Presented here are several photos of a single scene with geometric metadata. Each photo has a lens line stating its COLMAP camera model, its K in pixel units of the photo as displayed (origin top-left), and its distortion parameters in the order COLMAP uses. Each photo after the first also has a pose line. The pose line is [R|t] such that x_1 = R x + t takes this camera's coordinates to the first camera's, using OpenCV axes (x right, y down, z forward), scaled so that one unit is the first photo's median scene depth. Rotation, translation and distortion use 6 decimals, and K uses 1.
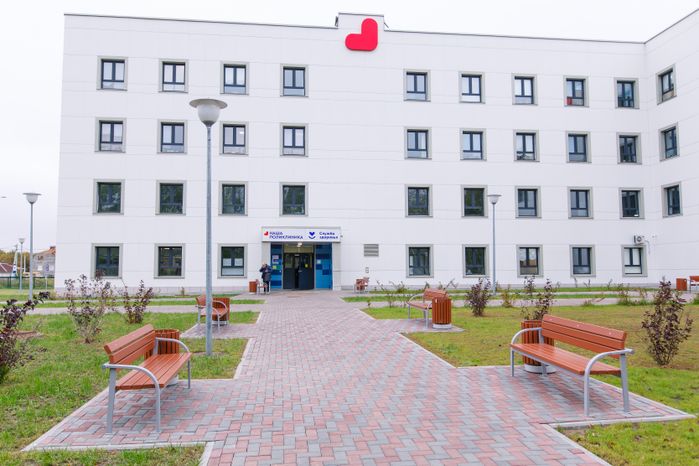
lens RADIAL K [[533.4, 0, 349.5], [0, 533.4, 233.0], [0, 0, 1]] dist [0.005880, 0.001250]
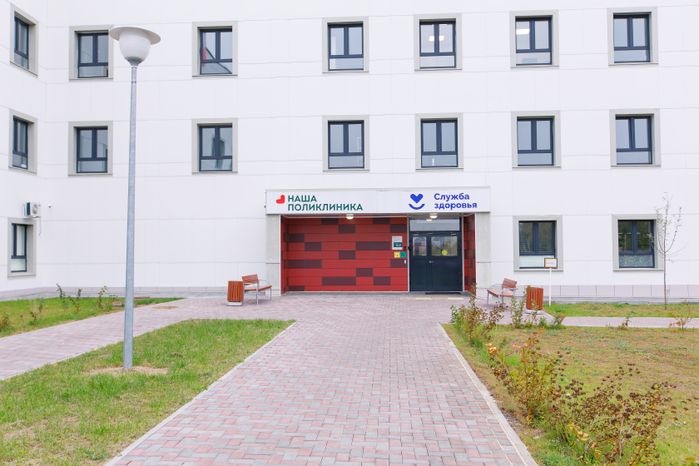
lens RADIAL K [[634.9, 0, 349.5], [0, 634.9, 233.0], [0, 0, 1]] dist [-0.003779, -0.012293]
pose [[0.194744, 0.034555, 0.980245, -0.040737], [-0.066454, 0.997548, -0.021963, 0.030267], [-0.978600, -0.060864, 0.196563, 0.578582]]
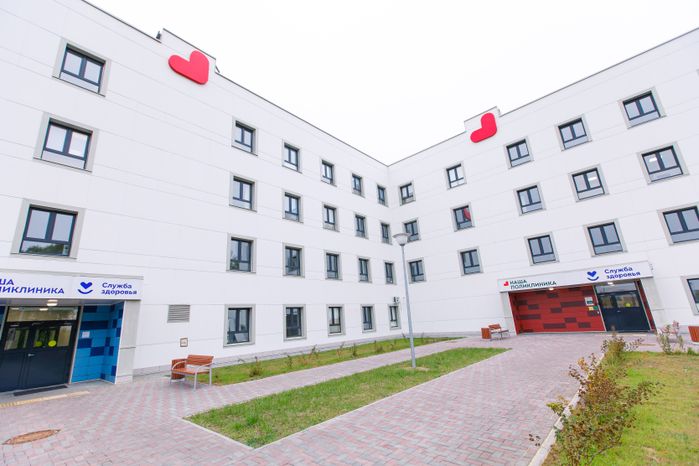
lens RADIAL K [[312.8, 0, 347.4], [0, 312.8, 232.5], [0, 0, 1]] dist [0.003033, 0.000242]
pose [[0.759444, 0.137379, 0.635902, -0.072431], [0.011351, 0.974503, -0.224086, 0.023217], [-0.650473, 0.177399, 0.738522, 0.503471]]
